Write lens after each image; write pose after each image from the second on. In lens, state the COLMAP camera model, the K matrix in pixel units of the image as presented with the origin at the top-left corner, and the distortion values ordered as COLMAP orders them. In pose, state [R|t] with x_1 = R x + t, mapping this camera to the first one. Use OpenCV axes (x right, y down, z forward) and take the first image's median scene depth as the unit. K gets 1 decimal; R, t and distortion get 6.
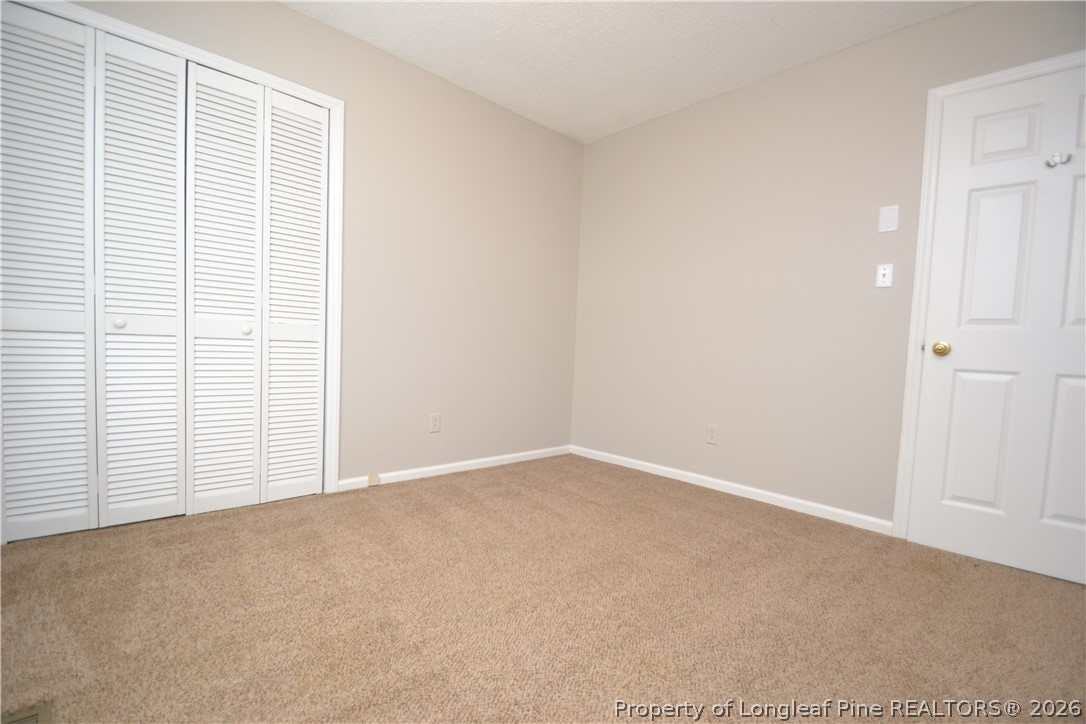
lens RADIAL K [[483.7, 0, 531.3], [0, 483.7, 374.8], [0, 0, 1]] dist [0.021394, -0.022509]
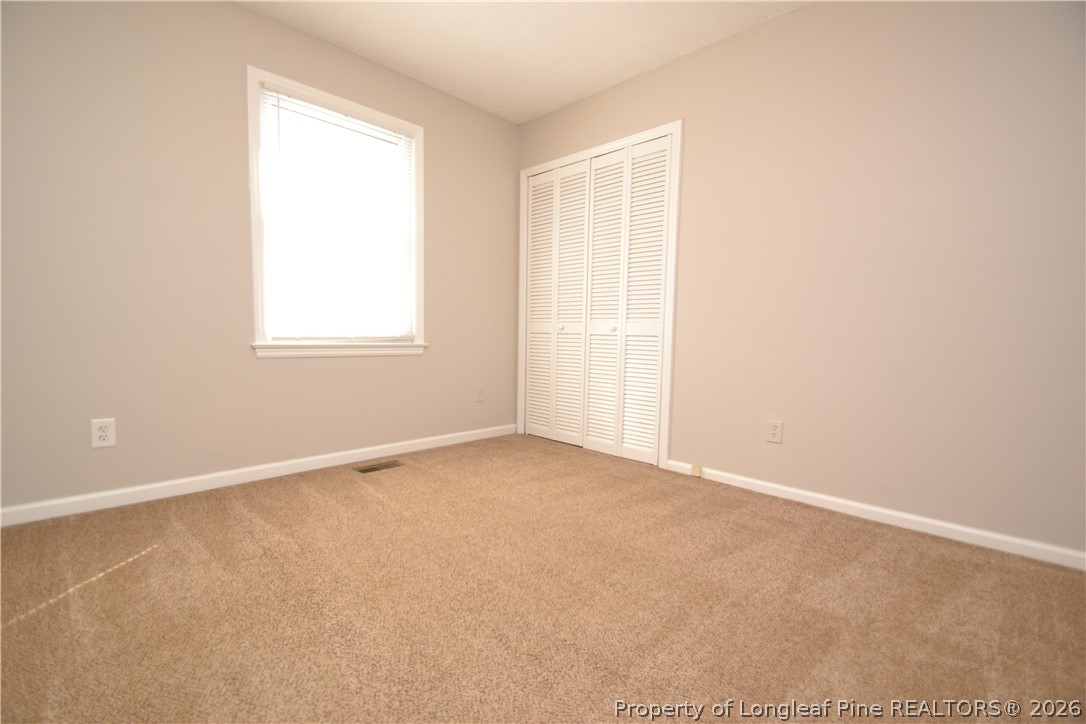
lens RADIAL K [[483.7, 0, 531.3], [0, 483.7, 374.8], [0, 0, 1]] dist [0.021394, -0.022509]
pose [[0.042498, 0.047943, -0.997946, 0.798352], [-0.078805, 0.995897, 0.044489, -0.002895], [0.995984, 0.076752, 0.046102, 0.704343]]
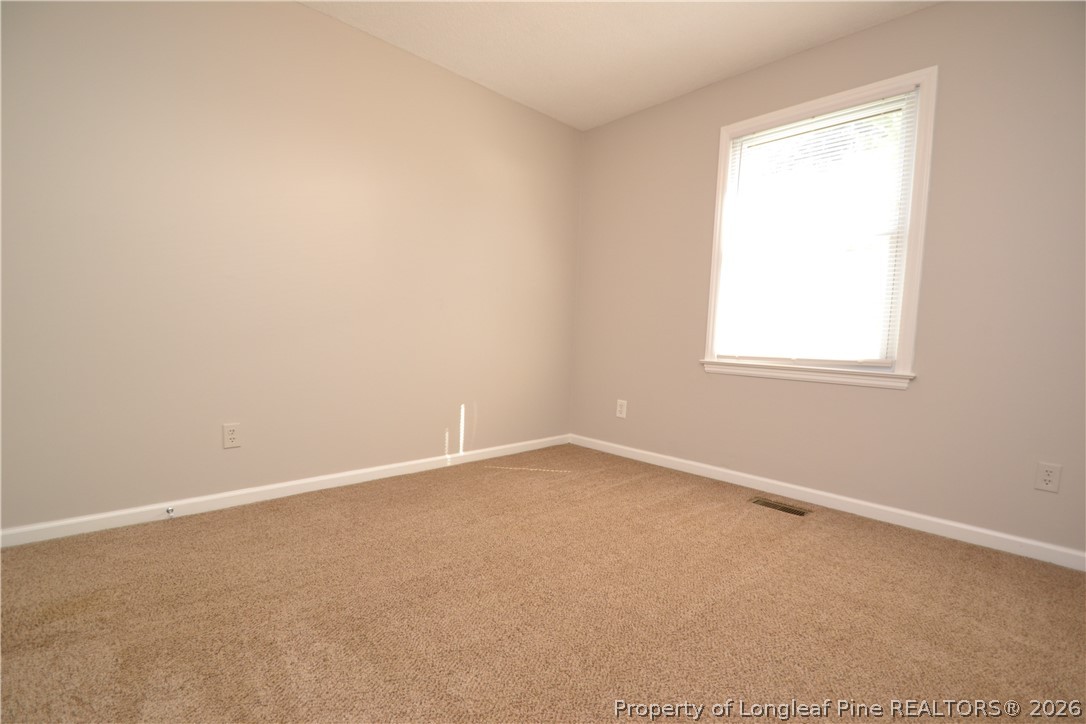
lens RADIAL K [[483.7, 0, 531.3], [0, 483.7, 374.8], [0, 0, 1]] dist [0.021394, -0.022509]
pose [[-0.996997, -0.075993, -0.014928, 0.154465], [-0.077341, 0.986999, 0.140894, -0.083184], [0.004027, 0.141626, -0.989912, 1.421153]]
